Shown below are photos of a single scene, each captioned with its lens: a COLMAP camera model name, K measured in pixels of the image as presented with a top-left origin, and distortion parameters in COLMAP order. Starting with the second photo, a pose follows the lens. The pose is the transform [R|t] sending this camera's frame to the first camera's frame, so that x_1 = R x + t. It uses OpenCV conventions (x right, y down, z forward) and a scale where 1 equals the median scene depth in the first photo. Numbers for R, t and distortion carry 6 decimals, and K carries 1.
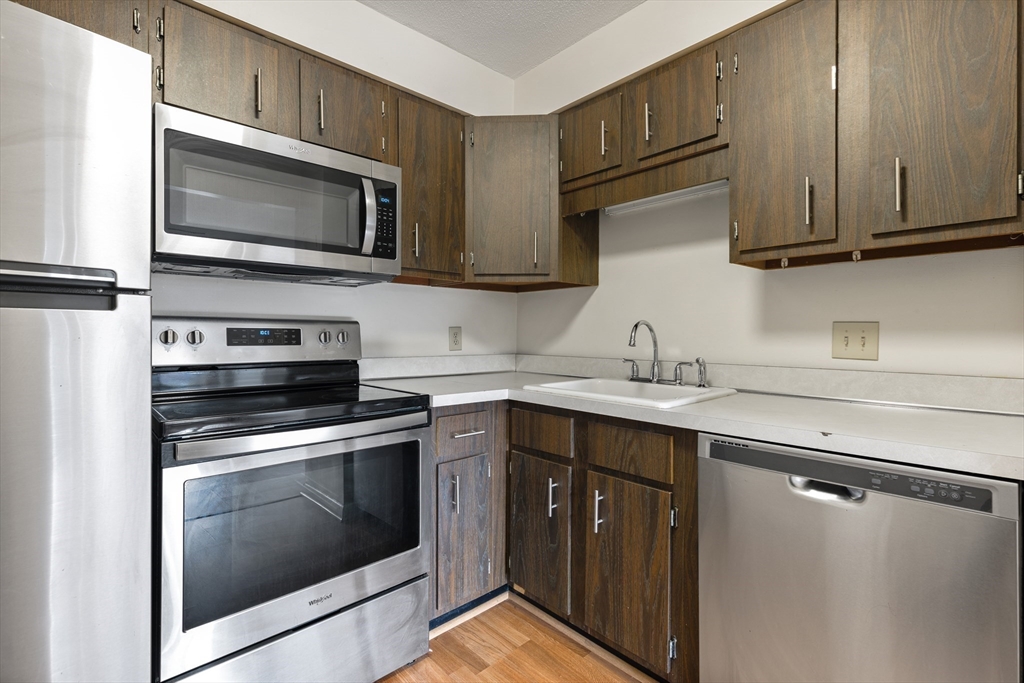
lens RADIAL K [[463.3, 0, 511.0], [0, 463.3, 335.5], [0, 0, 1]] dist [0.006989, -0.001189]
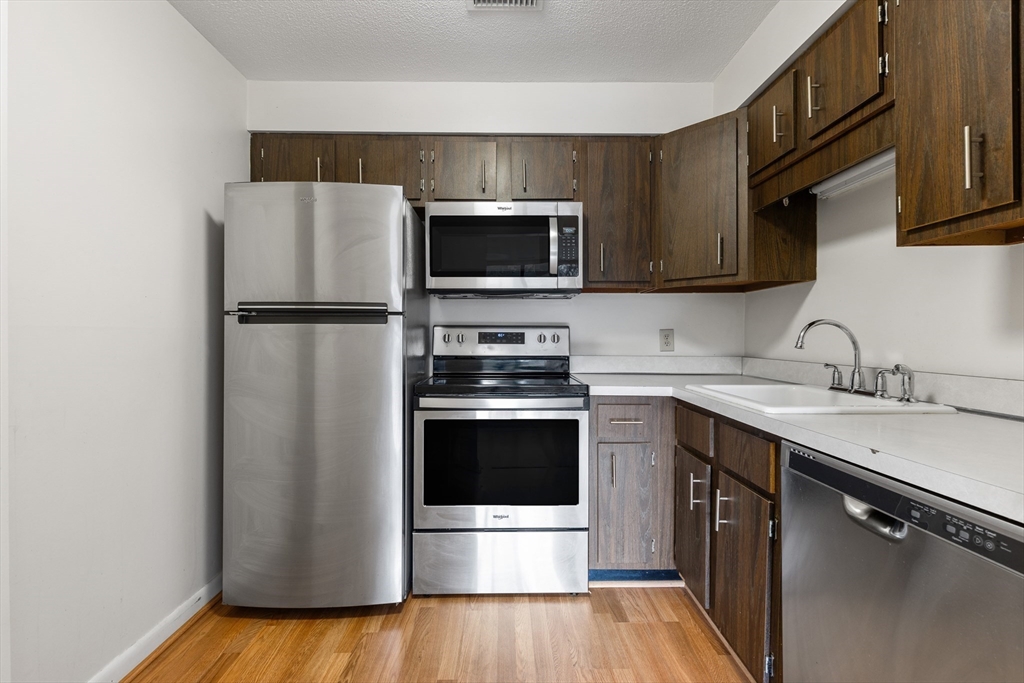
lens RADIAL K [[463.3, 0, 510.5], [0, 463.3, 339.9], [0, 0, 1]] dist [0.006989, -0.001189]
pose [[0.739844, 0.003607, -0.672769, 0.468634], [-0.001029, 0.999991, 0.004230, 0.002781], [0.672778, -0.002437, 0.739841, -0.048721]]
